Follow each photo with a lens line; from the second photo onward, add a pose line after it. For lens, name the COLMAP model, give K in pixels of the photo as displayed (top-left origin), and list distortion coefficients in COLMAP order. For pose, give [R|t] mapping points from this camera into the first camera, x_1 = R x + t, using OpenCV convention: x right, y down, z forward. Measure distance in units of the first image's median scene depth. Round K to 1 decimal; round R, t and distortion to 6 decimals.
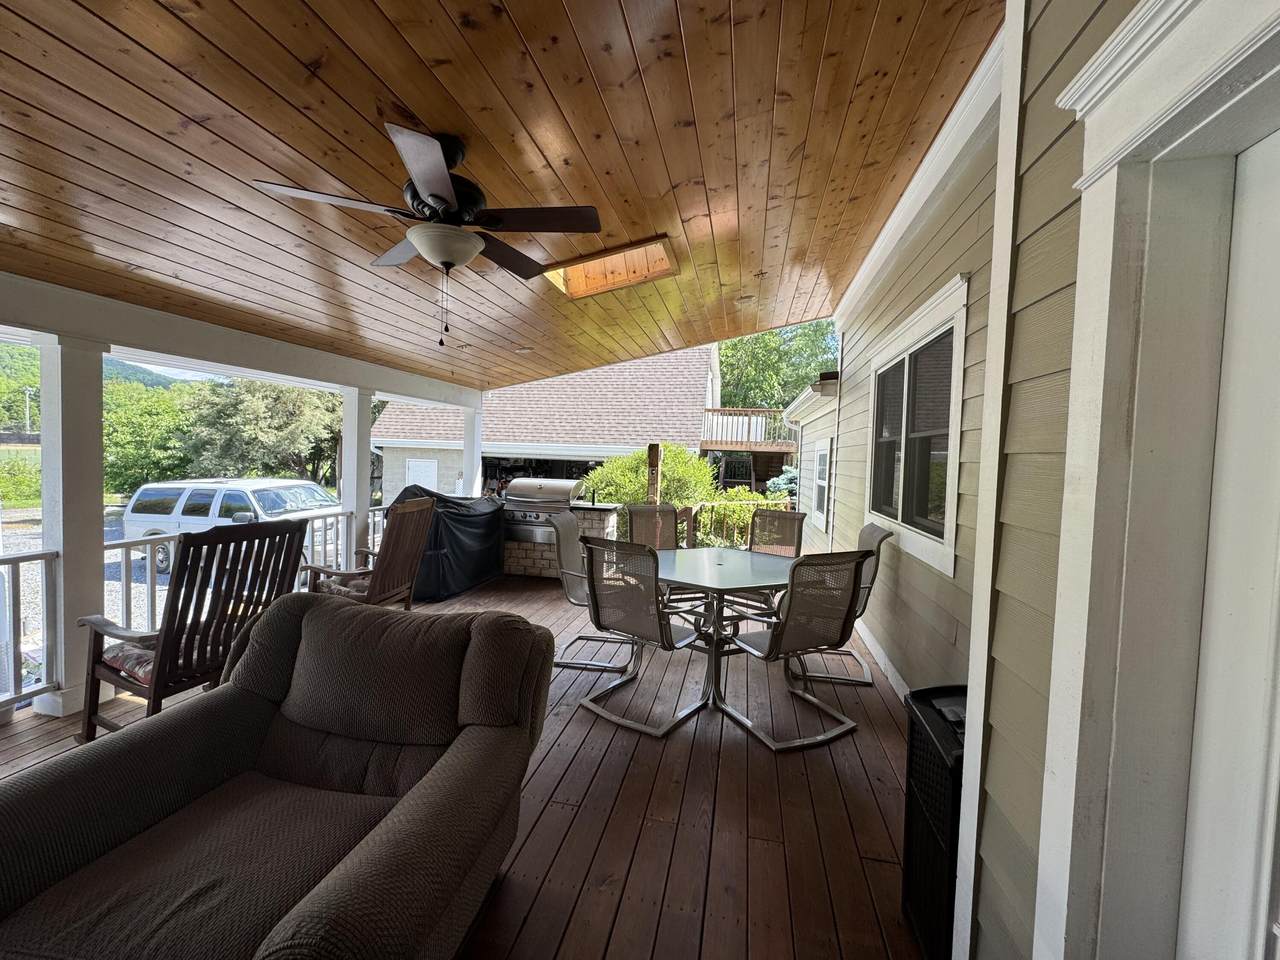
lens RADIAL K [[512.6, 0, 648.8], [0, 512.6, 472.2], [0, 0, 1]] dist [0.000158, -0.000022]
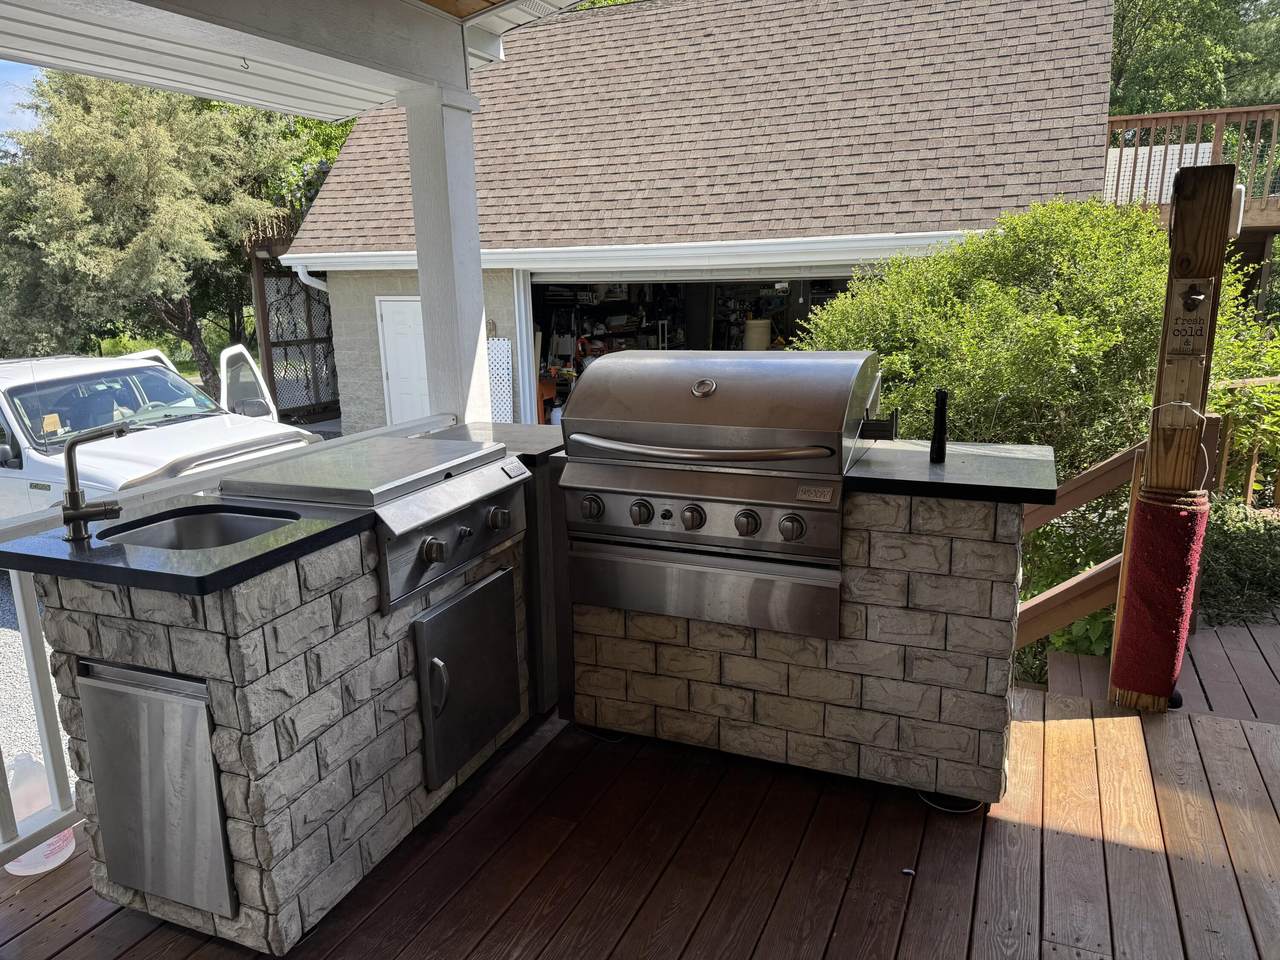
lens RADIAL K [[901.4, 0, 645.4], [0, 901.4, 486.6], [0, 0, 1]] dist [-0.005264, -0.007805]
pose [[0.974880, -0.002069, -0.222722, -0.068605], [0.045840, 0.980414, 0.191540, -0.003171], [0.217964, -0.196938, 0.955880, 0.278820]]
